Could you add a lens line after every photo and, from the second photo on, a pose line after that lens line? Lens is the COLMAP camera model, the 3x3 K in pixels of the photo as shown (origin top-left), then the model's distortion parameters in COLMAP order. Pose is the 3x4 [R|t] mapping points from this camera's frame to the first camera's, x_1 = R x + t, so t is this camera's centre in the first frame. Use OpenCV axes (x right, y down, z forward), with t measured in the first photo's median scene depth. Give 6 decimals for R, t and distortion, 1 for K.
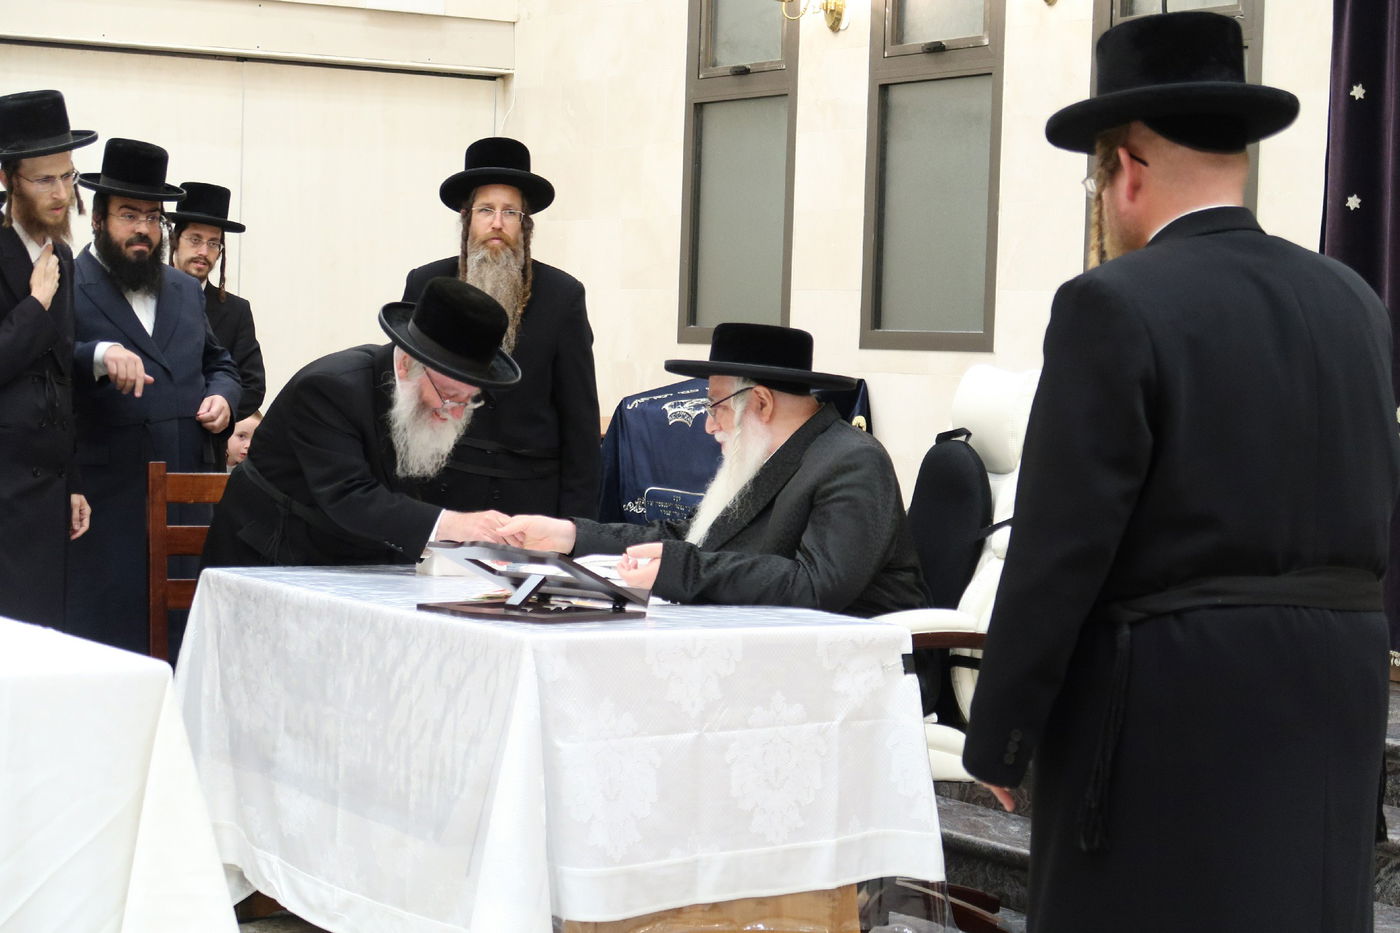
lens RADIAL K [[3011.7, 0, 675.9], [0, 3011.7, 467.6], [0, 0, 1]] dist [0.021387, 0.003285]
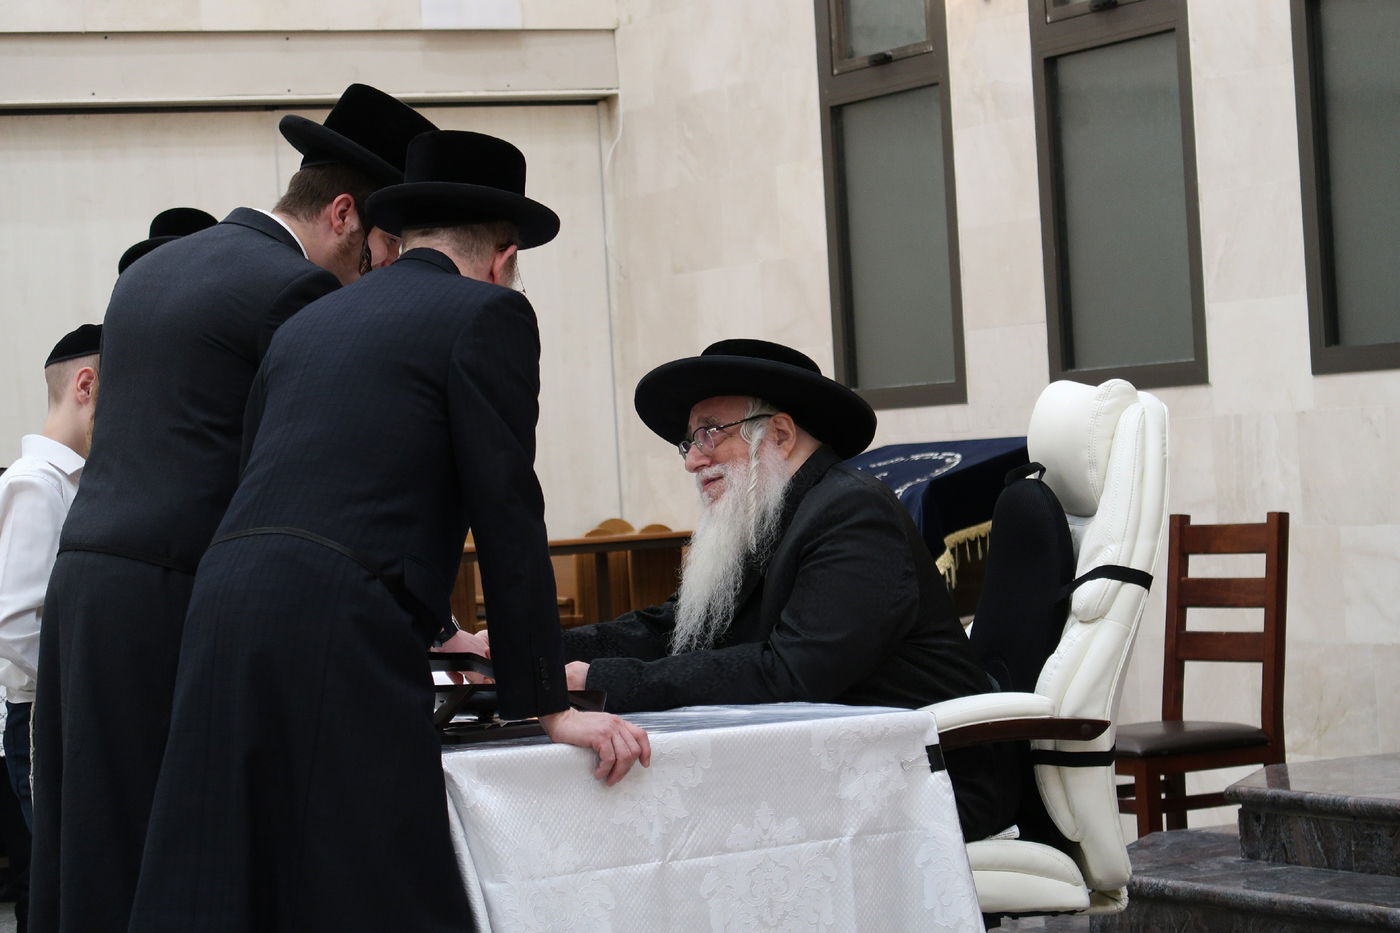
lens RADIAL K [[3896.5, 0, 701.5], [0, 3896.5, 438.5], [0, 0, 1]] dist [-0.018205, -0.210621]
pose [[0.992627, -0.088115, -0.083230, 0.106246], [0.084188, 0.995216, -0.049577, 0.026965], [0.087200, 0.042204, 0.995296, -0.021181]]
